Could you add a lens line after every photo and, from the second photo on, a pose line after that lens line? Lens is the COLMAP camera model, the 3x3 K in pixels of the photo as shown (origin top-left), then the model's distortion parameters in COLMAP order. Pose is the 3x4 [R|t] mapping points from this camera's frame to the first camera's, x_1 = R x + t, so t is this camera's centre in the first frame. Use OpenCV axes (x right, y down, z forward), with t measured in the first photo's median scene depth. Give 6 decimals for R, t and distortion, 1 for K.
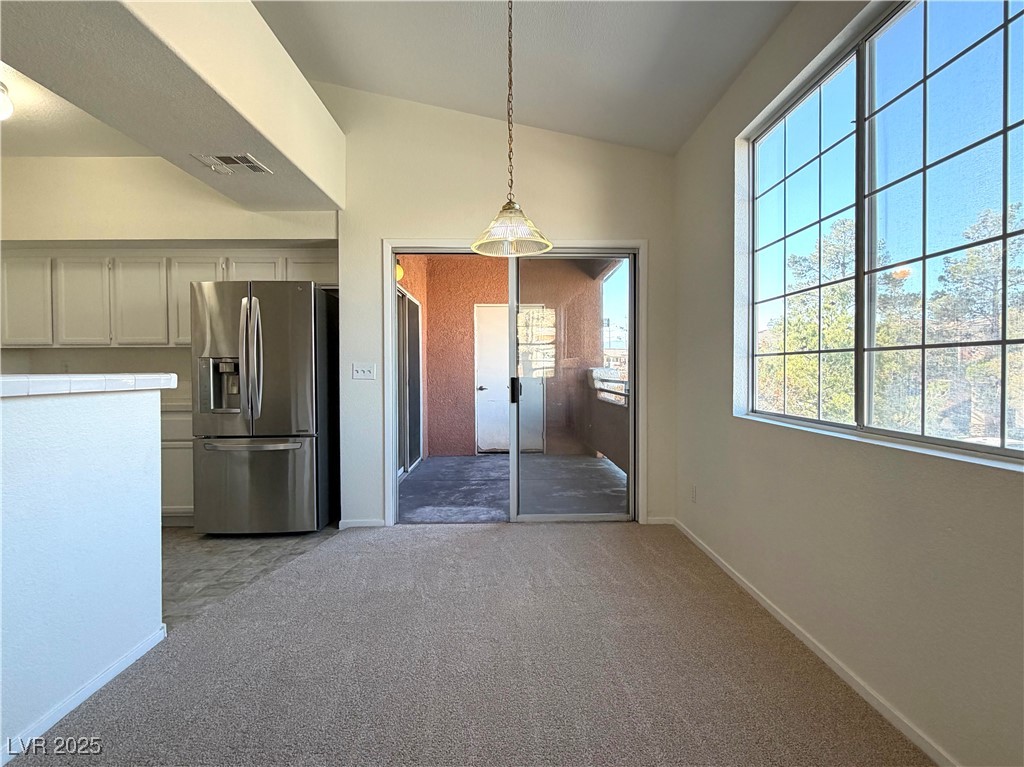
lens RADIAL K [[542.2, 0, 516.0], [0, 542.2, 379.6], [0, 0, 1]] dist [-0.001289, -0.000743]
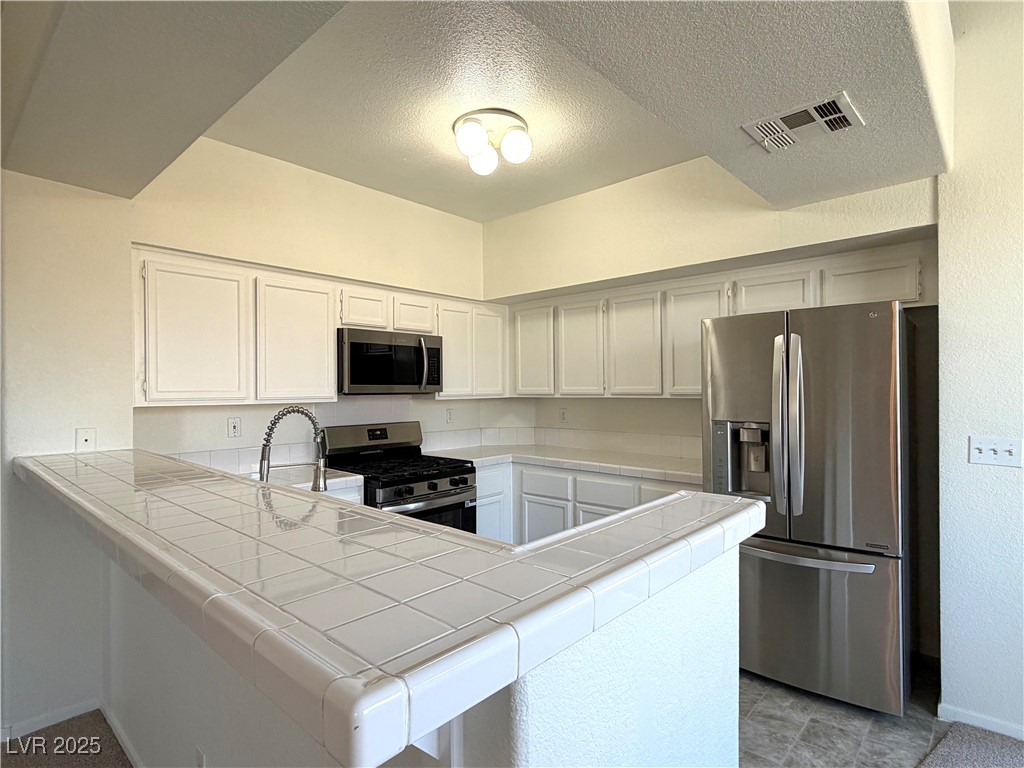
lens RADIAL K [[530.9, 0, 512.0], [0, 530.9, 384.0], [0, 0, 1]] dist [0.000935, 0.000233]
pose [[0.727480, -0.006217, -0.686100, -0.269589], [-0.007849, 0.999818, -0.017382, -0.071756], [0.686084, 0.018030, 0.727299, 0.264932]]
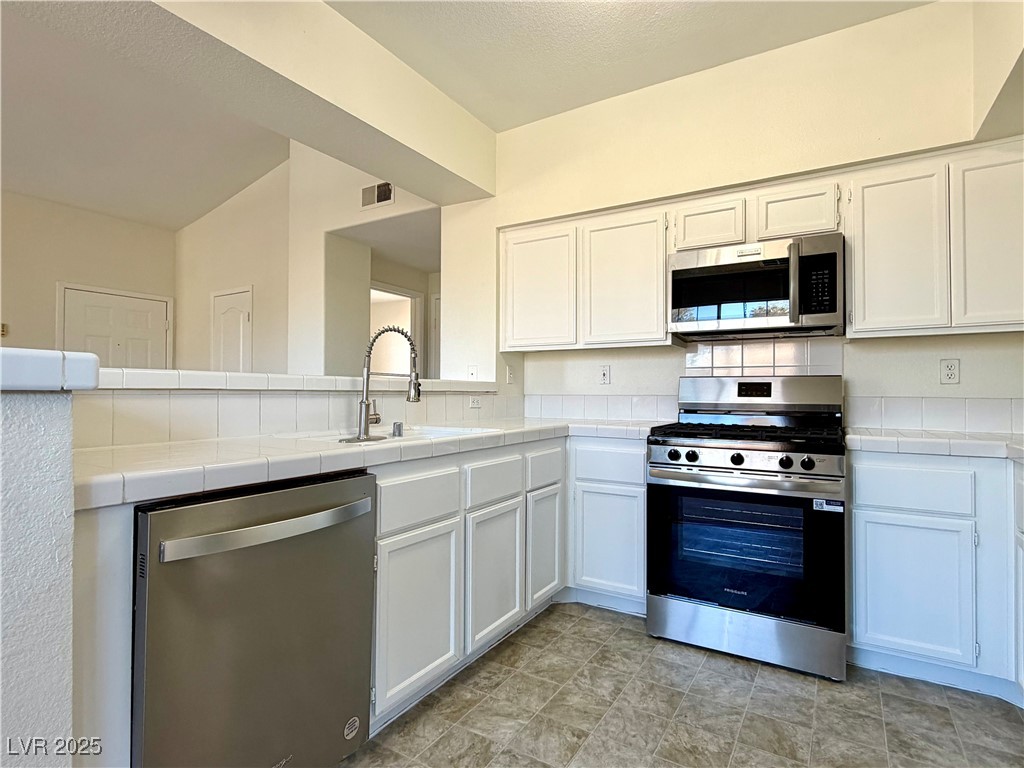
lens RADIAL K [[530.9, 0, 512.0], [0, 530.9, 384.0], [0, 0, 1]] dist [0.000935, 0.000233]
pose [[-0.537228, -0.012652, -0.843342, -0.335128], [-0.017847, 0.999834, -0.003630, 0.004315], [0.843248, 0.013101, -0.537364, 0.899615]]
